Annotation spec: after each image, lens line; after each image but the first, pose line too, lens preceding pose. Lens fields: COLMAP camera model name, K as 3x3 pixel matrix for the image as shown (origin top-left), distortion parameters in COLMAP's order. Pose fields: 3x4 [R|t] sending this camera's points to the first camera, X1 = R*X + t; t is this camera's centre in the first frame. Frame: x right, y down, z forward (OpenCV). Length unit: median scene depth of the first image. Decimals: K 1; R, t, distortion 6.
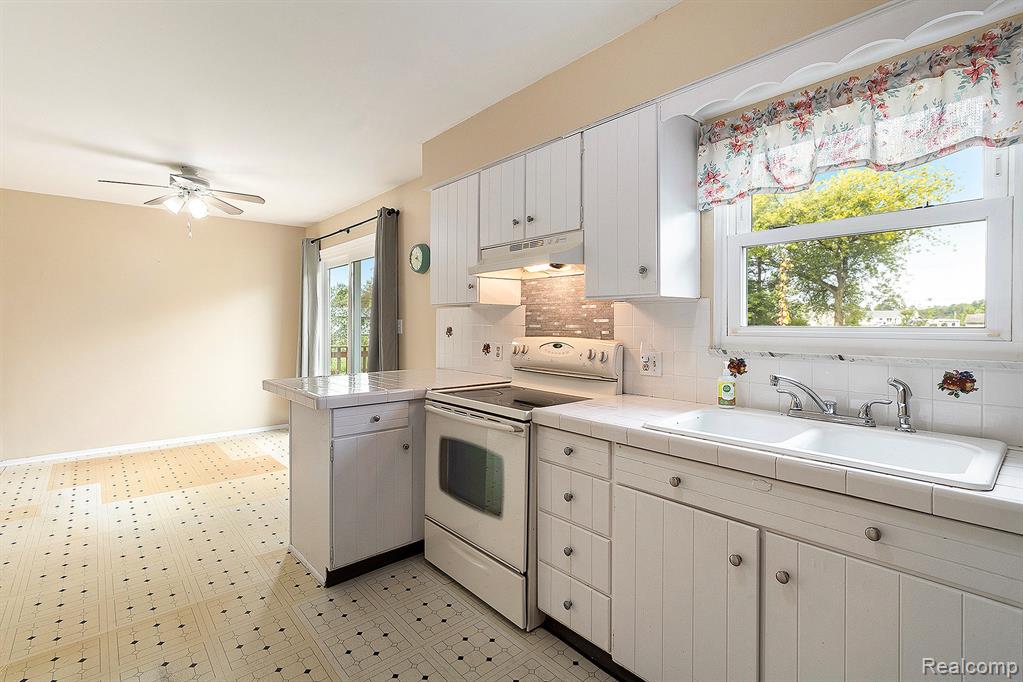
lens RADIAL K [[479.6, 0, 520.7], [0, 479.6, 330.5], [0, 0, 1]] dist [0.001792, 0.002831]
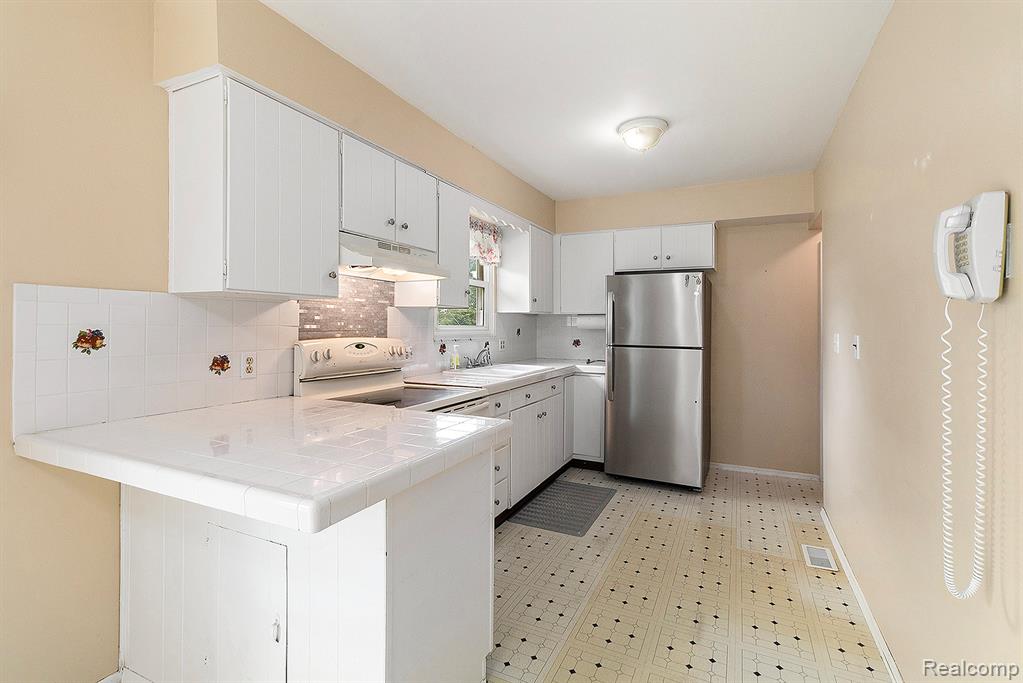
lens RADIAL K [[479.6, 0, 509.6], [0, 479.6, 323.6], [0, 0, 1]] dist [0.001792, 0.002831]
pose [[-0.384655, -0.005171, 0.923046, -1.013530], [0.001946, 0.999978, 0.006413, -0.022307], [-0.923058, 0.004263, -0.384637, 1.153585]]
